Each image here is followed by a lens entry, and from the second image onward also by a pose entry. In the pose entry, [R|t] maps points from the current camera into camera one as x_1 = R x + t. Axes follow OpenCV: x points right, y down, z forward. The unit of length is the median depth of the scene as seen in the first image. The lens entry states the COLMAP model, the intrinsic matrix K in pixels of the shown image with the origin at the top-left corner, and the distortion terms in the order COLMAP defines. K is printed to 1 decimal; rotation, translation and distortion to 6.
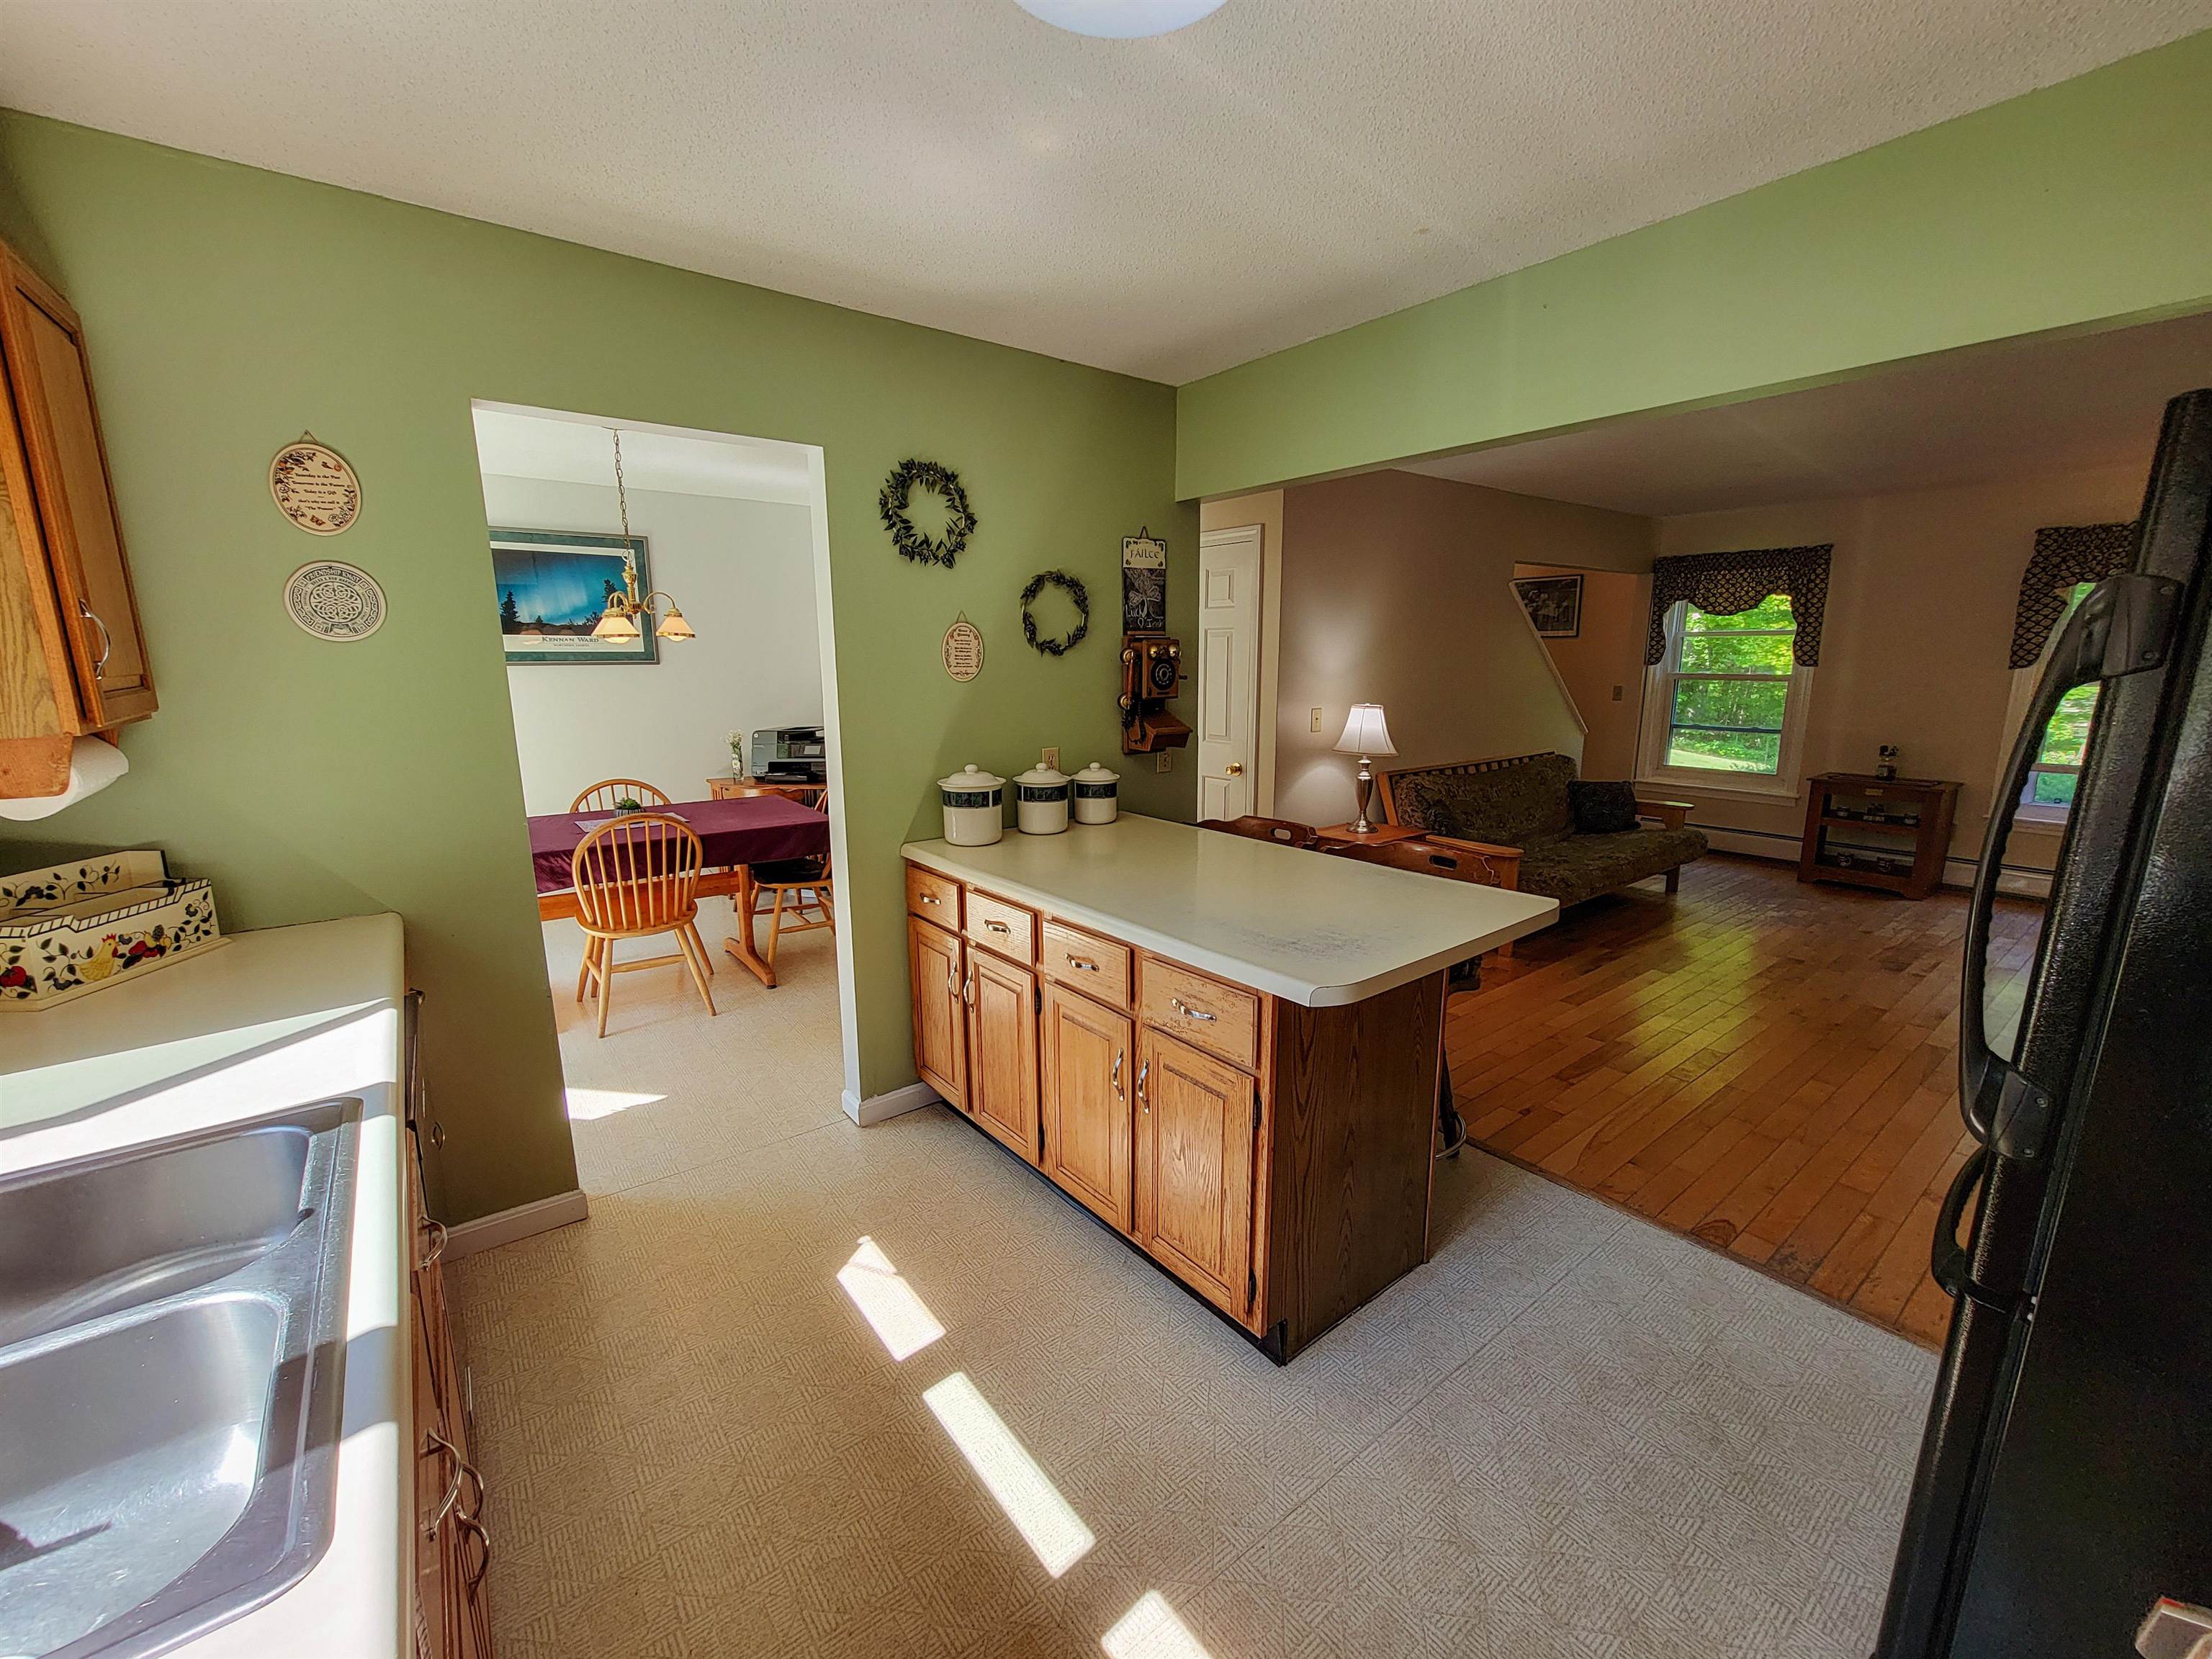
lens RADIAL K [[902.4, 0, 1115.3], [0, 902.4, 833.8], [0, 0, 1]] dist [-0.001784, 0.000337]
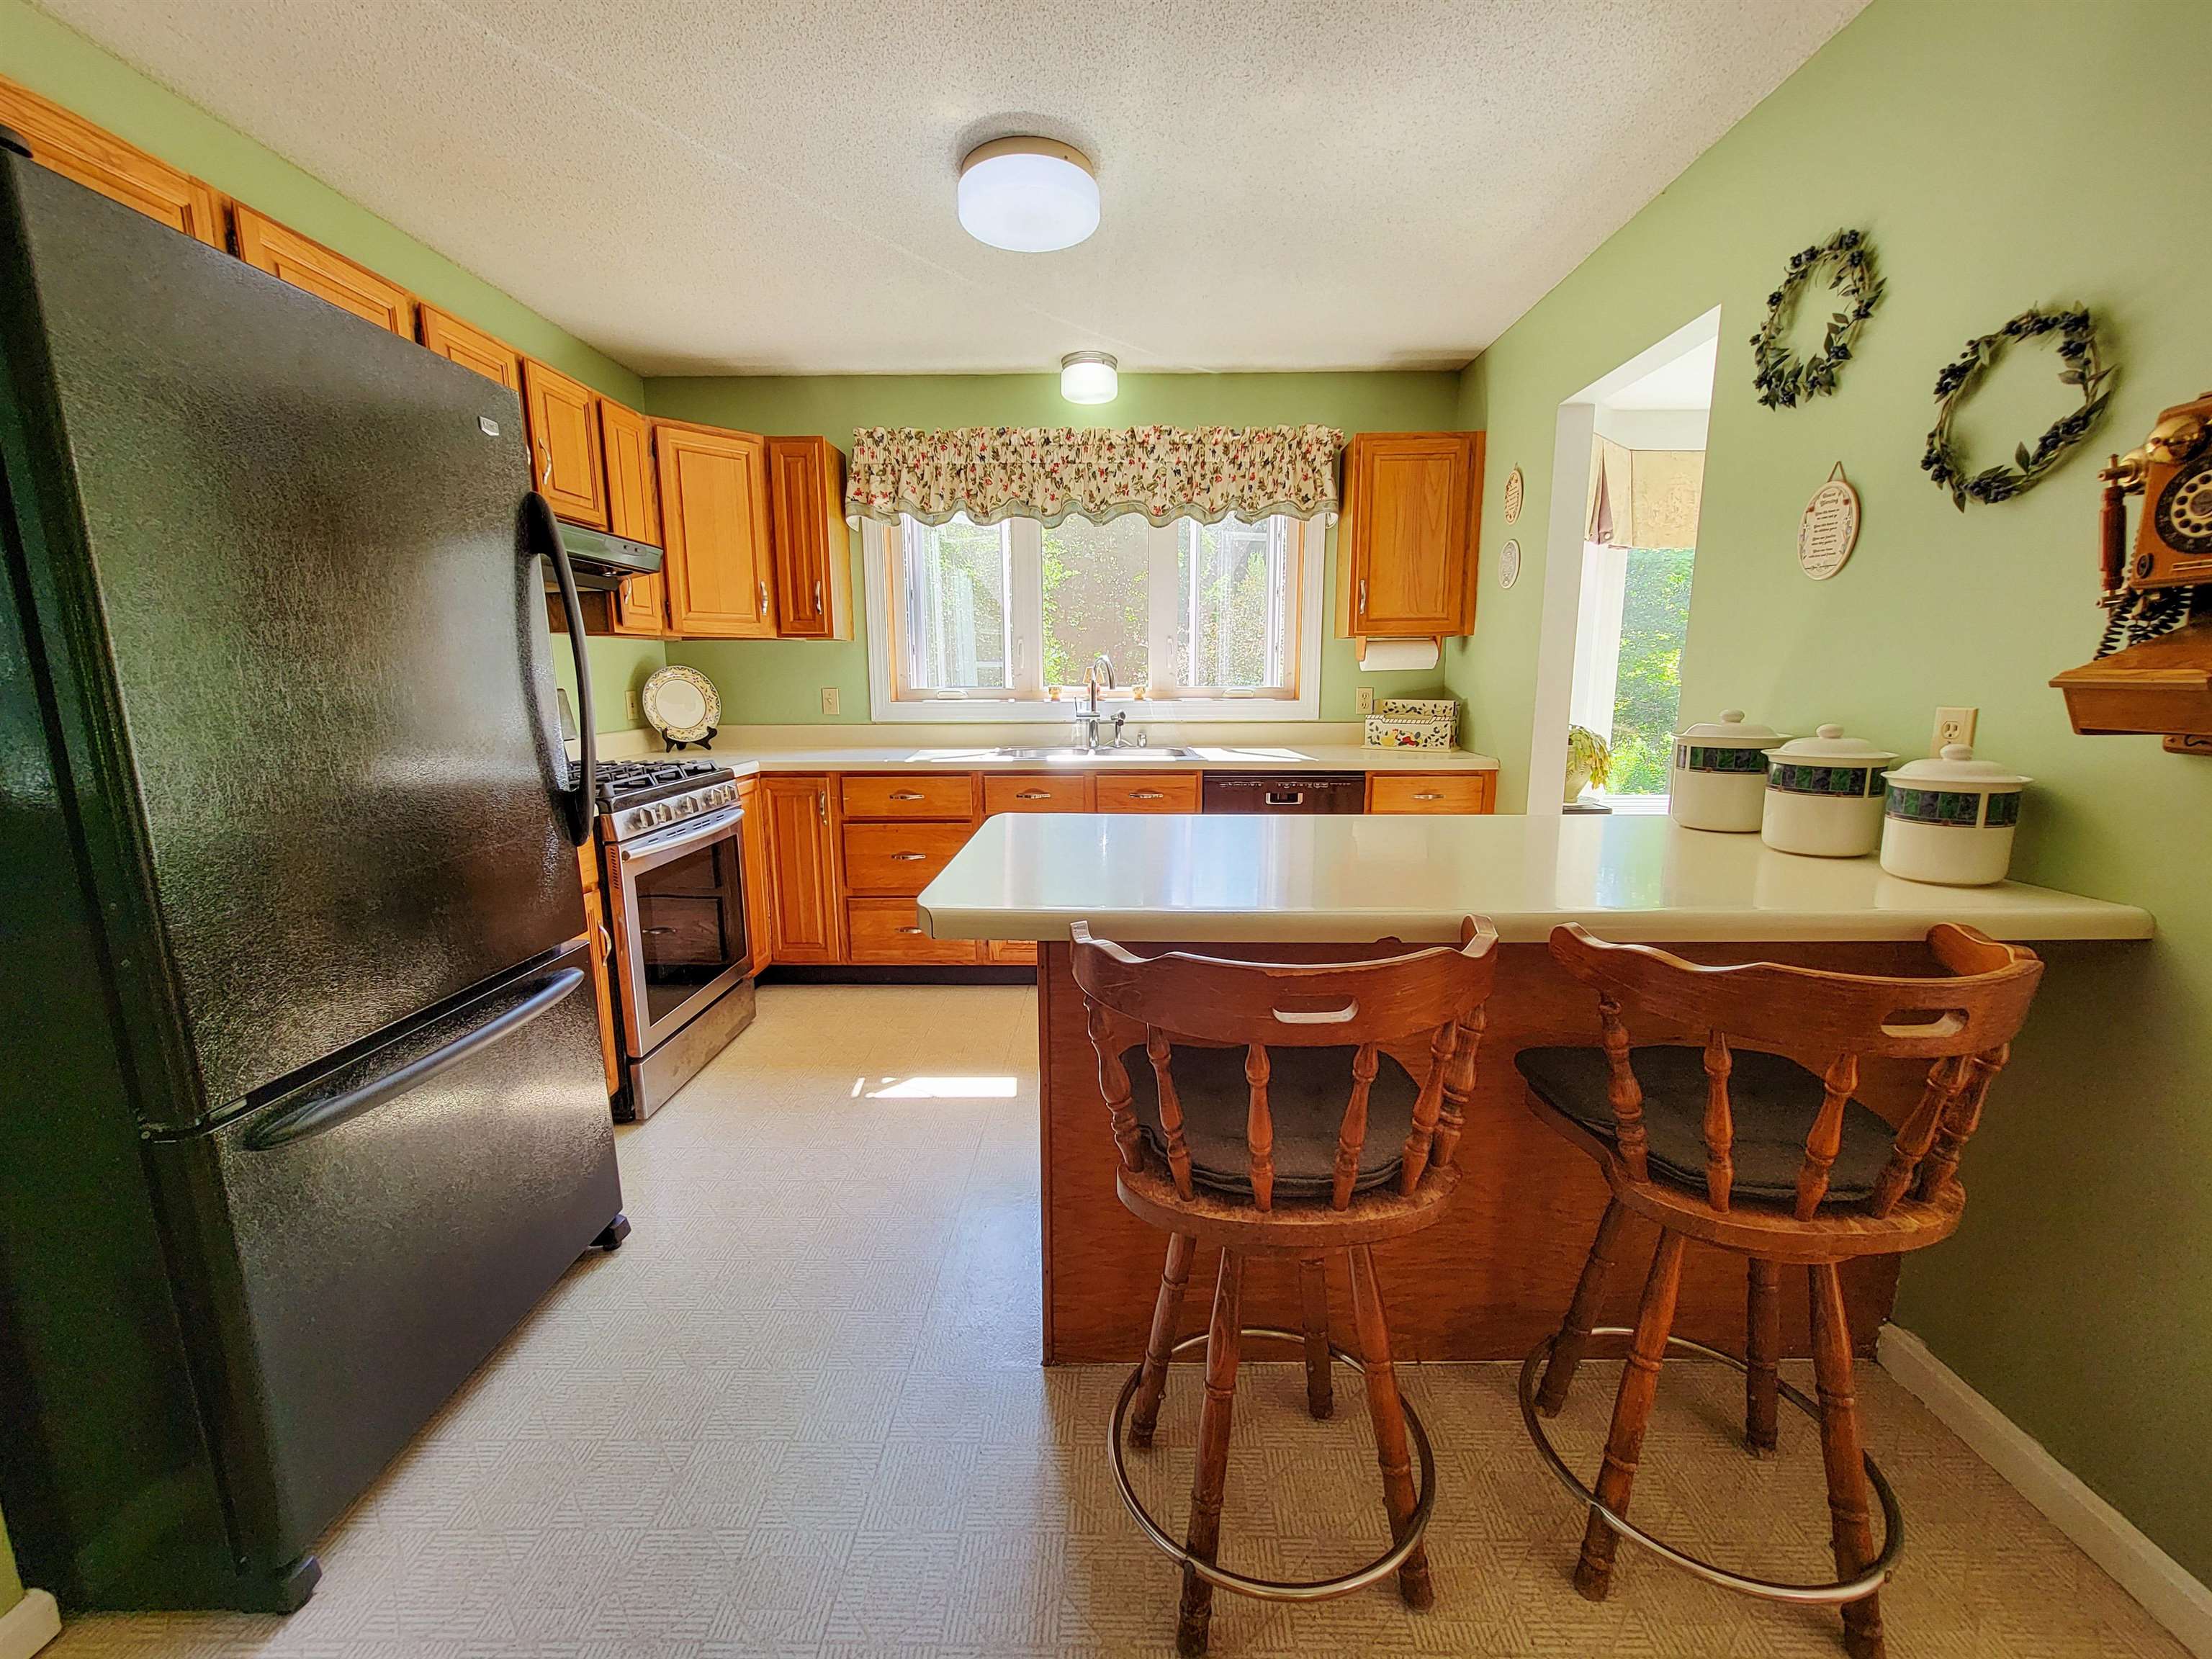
lens RADIAL K [[902.4, 0, 1116.9], [0, 902.4, 832.0], [0, 0, 1]] dist [-0.001784, 0.000337]
pose [[-0.625667, 0.140304, -0.767370, 0.565053], [-0.147926, 0.944506, 0.293301, -0.104298], [0.765937, 0.297023, -0.570191, 0.933748]]
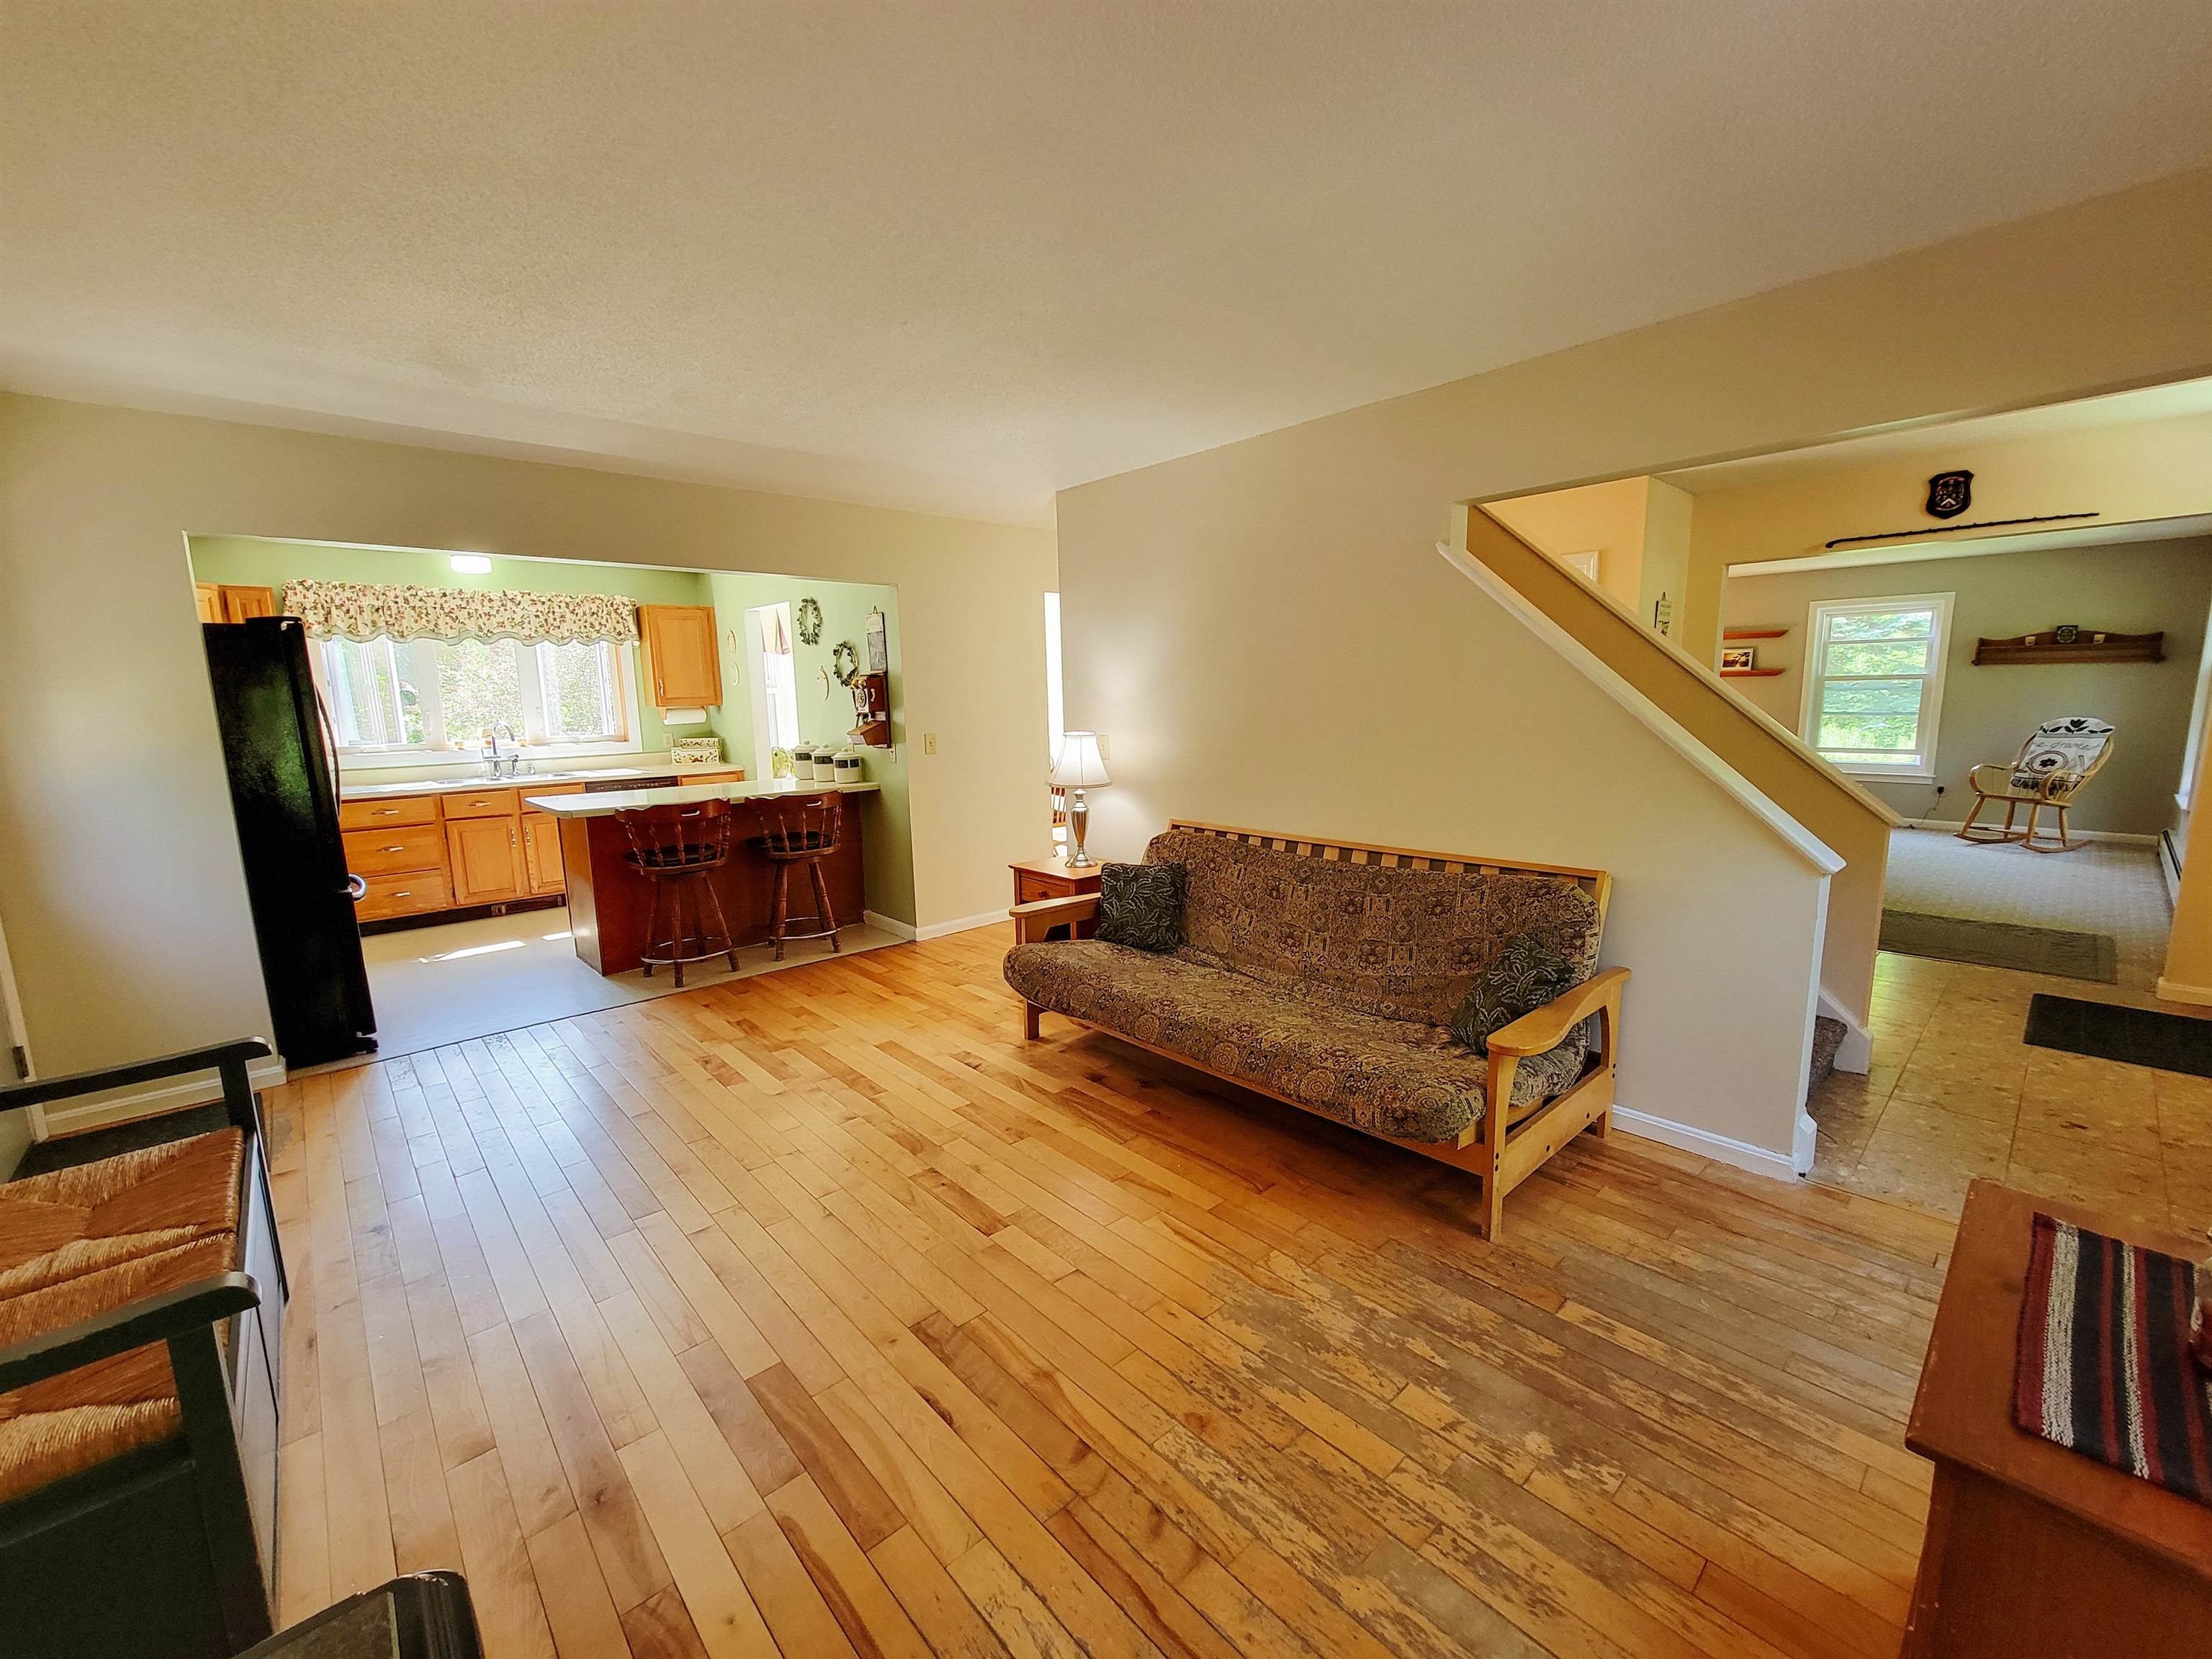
lens RADIAL K [[902.4, 0, 1116.2], [0, 902.4, 834.3], [0, 0, 1]] dist [-0.001784, 0.000337]
pose [[0.081095, 0.160693, -0.983667, 1.730022], [-0.177429, 0.973482, 0.144402, -0.256812], [0.980787, 0.162821, 0.107456, 1.331530]]
